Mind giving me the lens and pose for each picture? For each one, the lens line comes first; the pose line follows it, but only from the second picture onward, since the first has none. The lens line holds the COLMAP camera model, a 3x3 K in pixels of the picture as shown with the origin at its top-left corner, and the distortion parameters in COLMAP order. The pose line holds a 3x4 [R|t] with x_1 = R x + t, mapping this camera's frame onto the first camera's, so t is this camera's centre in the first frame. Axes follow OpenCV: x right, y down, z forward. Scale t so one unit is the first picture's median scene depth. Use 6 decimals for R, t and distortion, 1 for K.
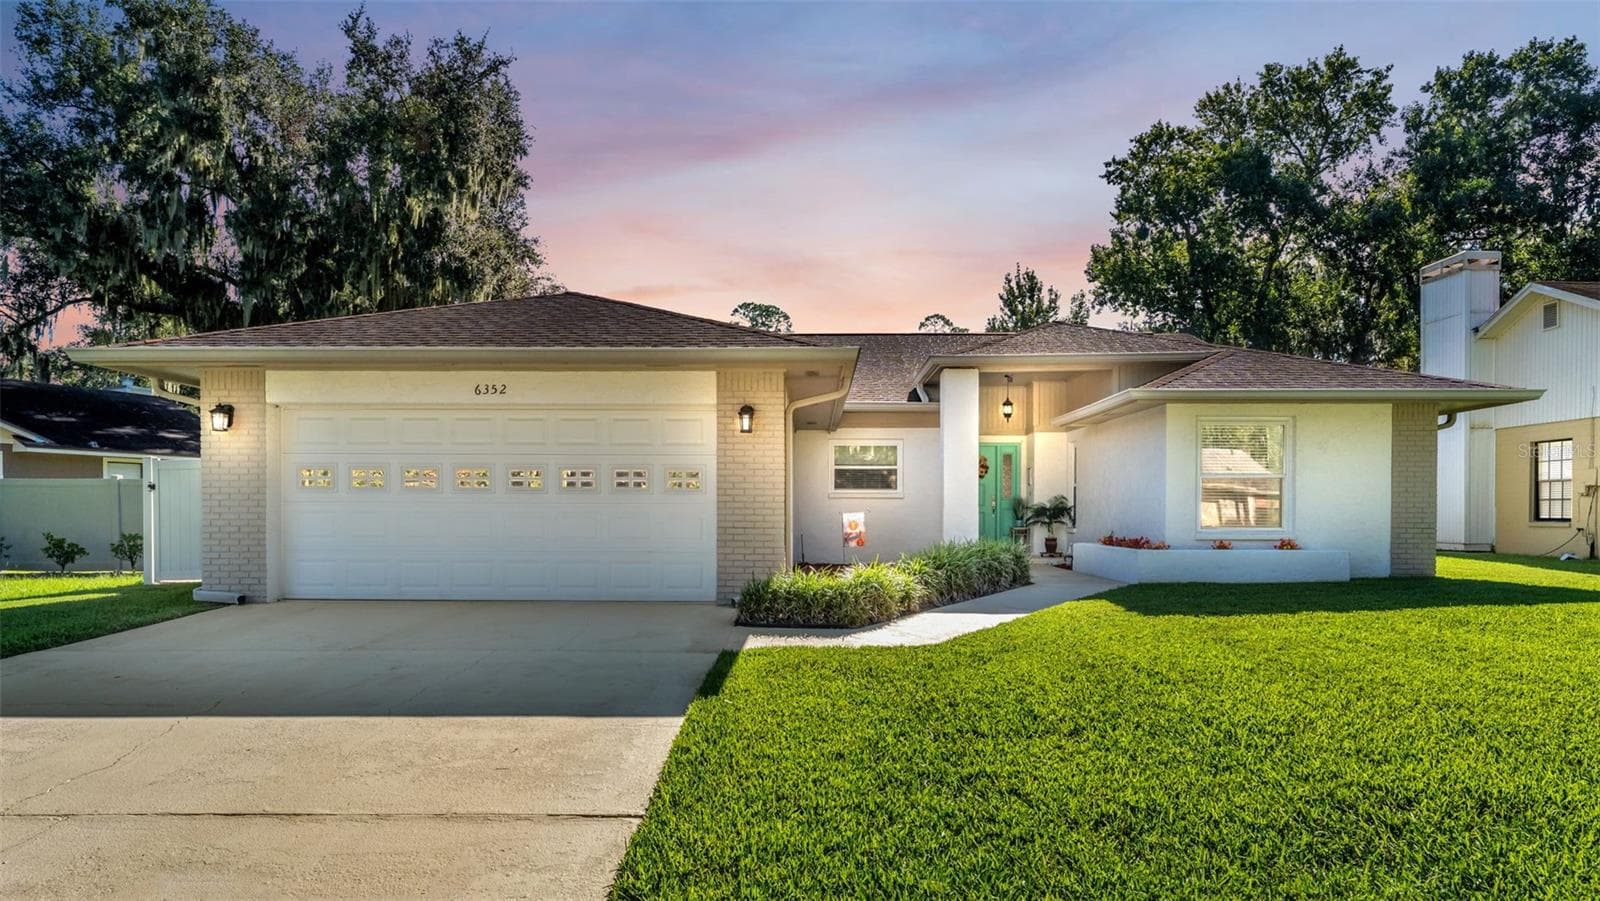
lens RADIAL K [[847.4, 0, 810.4], [0, 847.4, 514.4], [0, 0, 1]] dist [-0.000353, 0.000547]
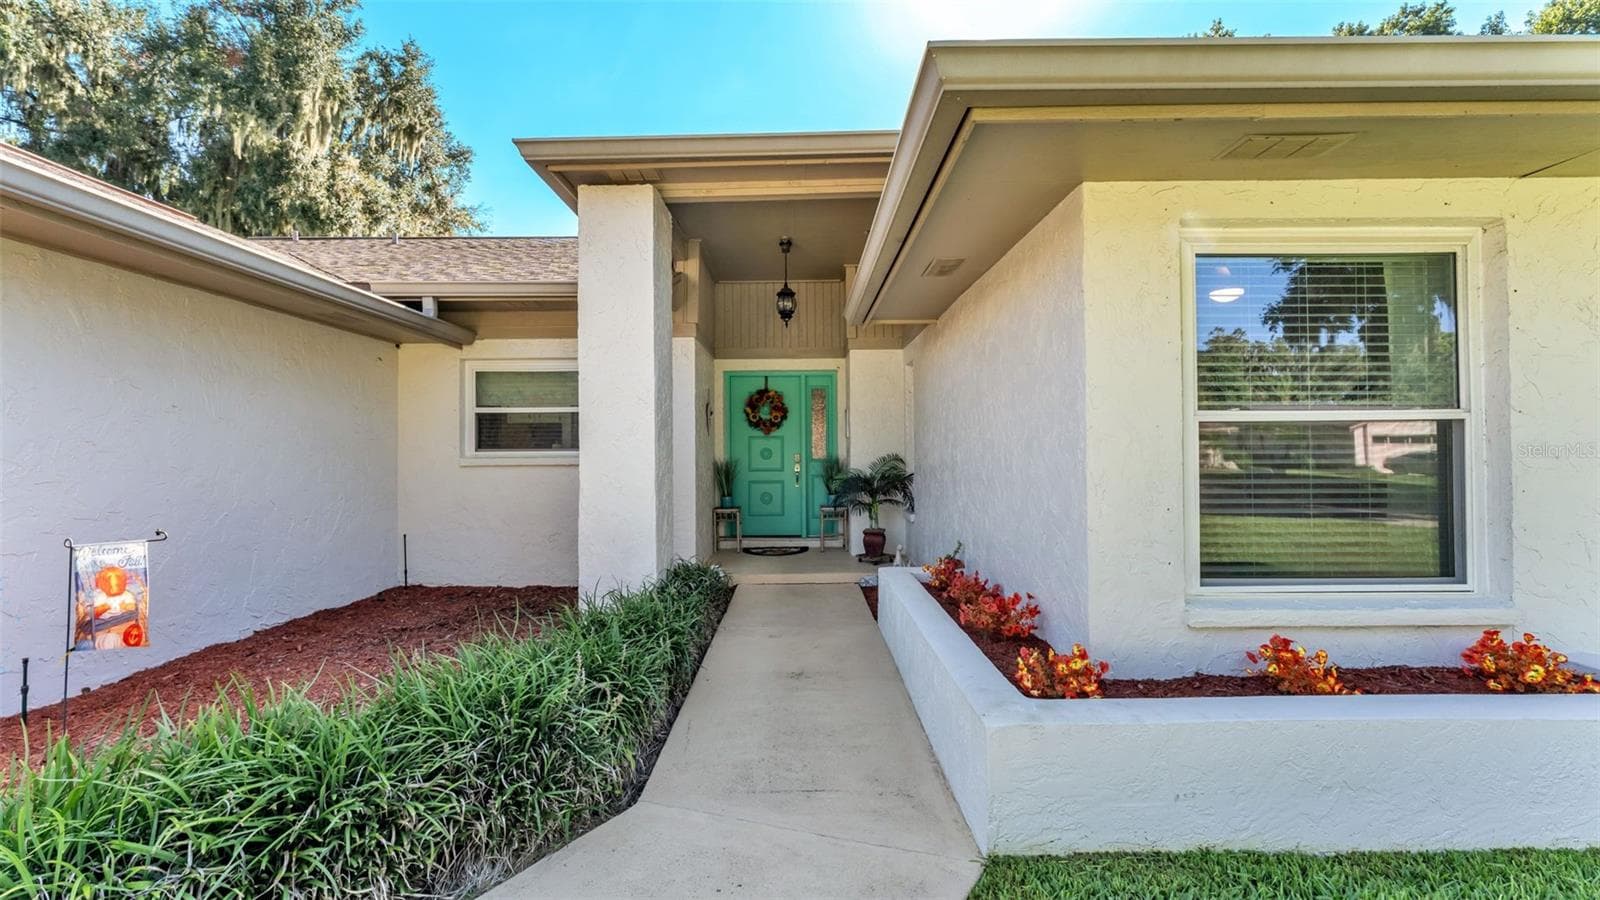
lens RADIAL K [[646.0, 0, 798.2], [0, 646.0, 435.2], [0, 0, 1]] dist [0.006246, 0.000284]
pose [[0.999916, -0.009001, 0.009368, 0.126575], [0.009273, 0.999524, -0.029412, -0.013565], [-0.009099, 0.029497, 0.999523, 0.309077]]
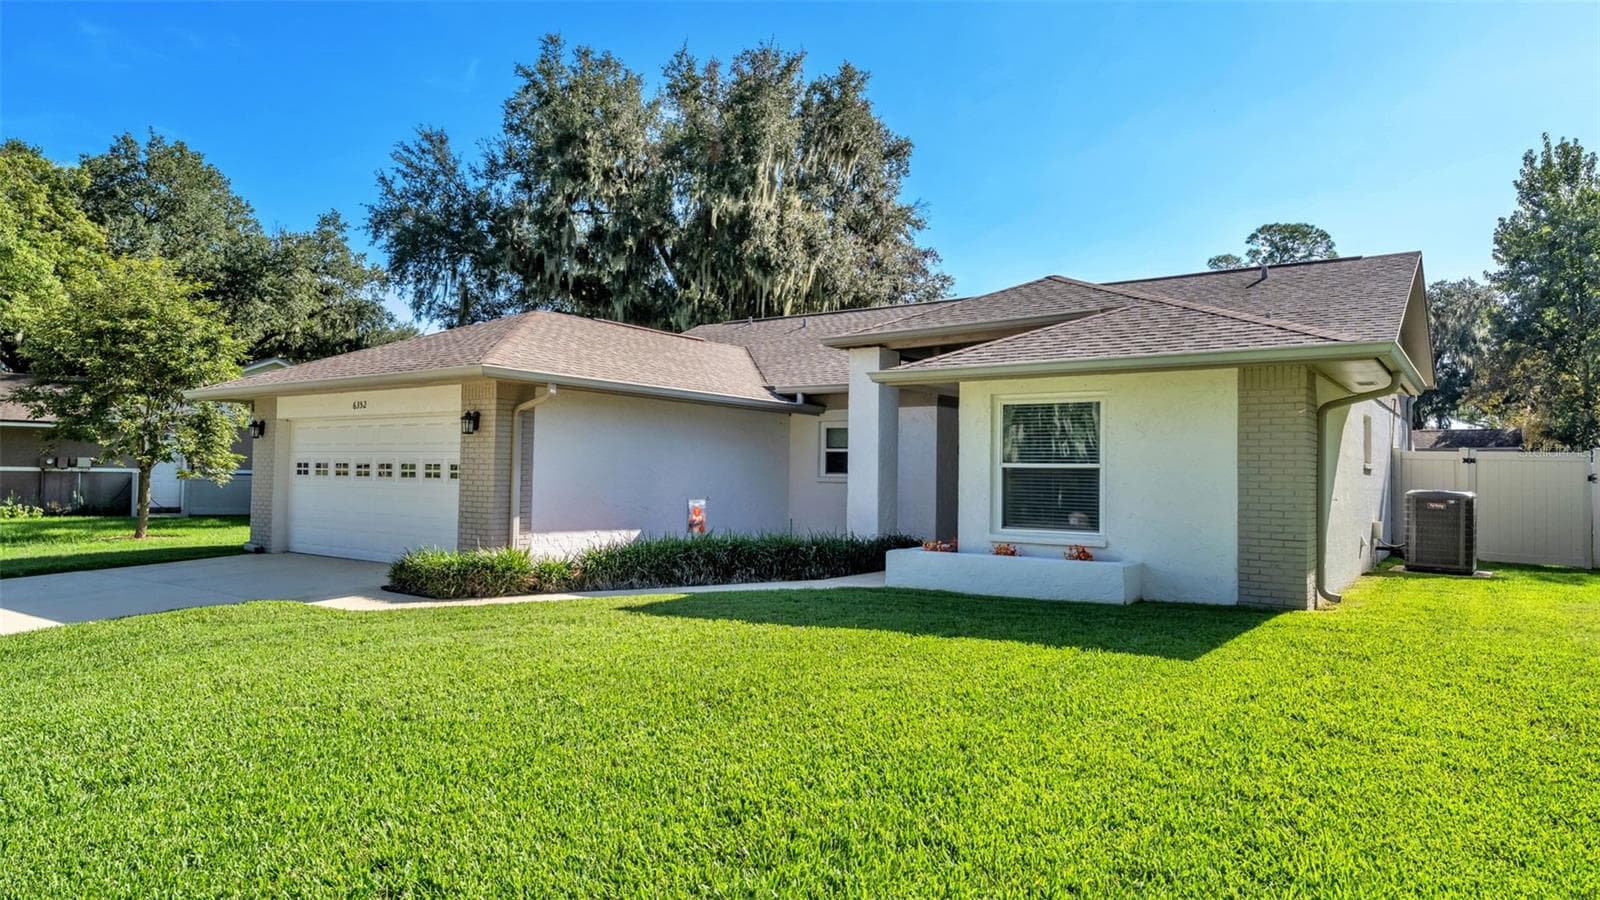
lens RADIAL K [[974.5, 0, 795.9], [0, 974.5, 420.1], [0, 0, 1]] dist [0.001058, 0.000548]
pose [[0.818688, -0.023421, -0.573761, 0.343580], [-0.015294, 0.997924, -0.062557, -0.010969], [0.574035, 0.059990, 0.816630, 0.037684]]
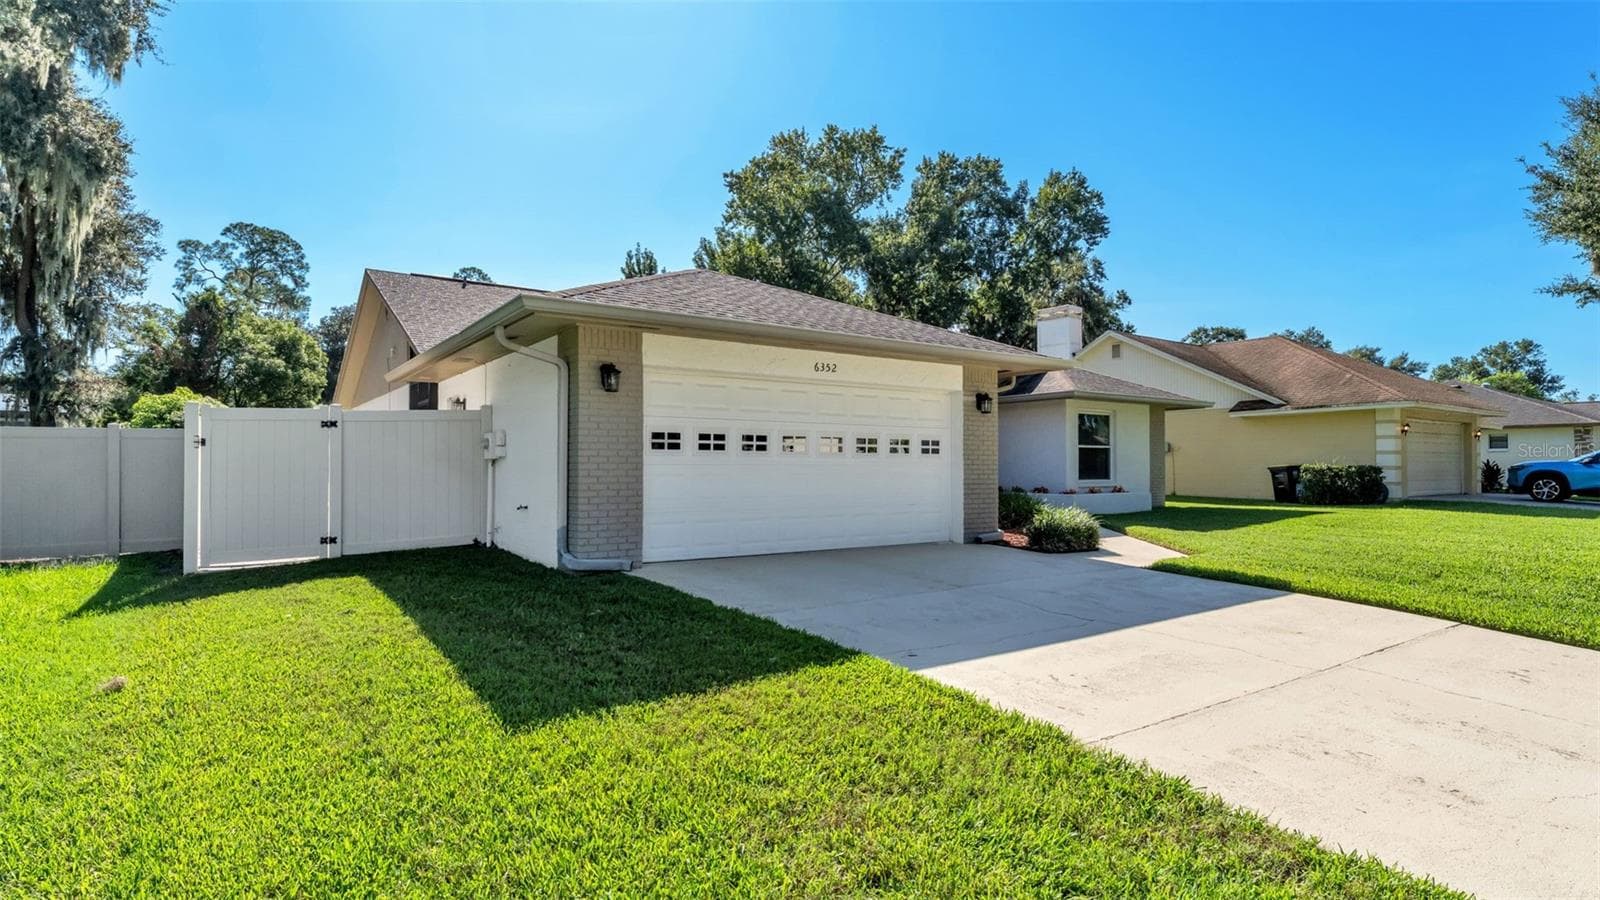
lens RADIAL K [[795.9, 0, 800.0], [0, 795.9, 450.0], [0, 0, 1]] dist [0.000861, 0.000042]
pose [[0.816920, 0.010437, 0.576656, -0.321563], [0.001163, 0.999804, -0.019744, -0.004273], [-0.576749, 0.016800, 0.816748, 0.042417]]
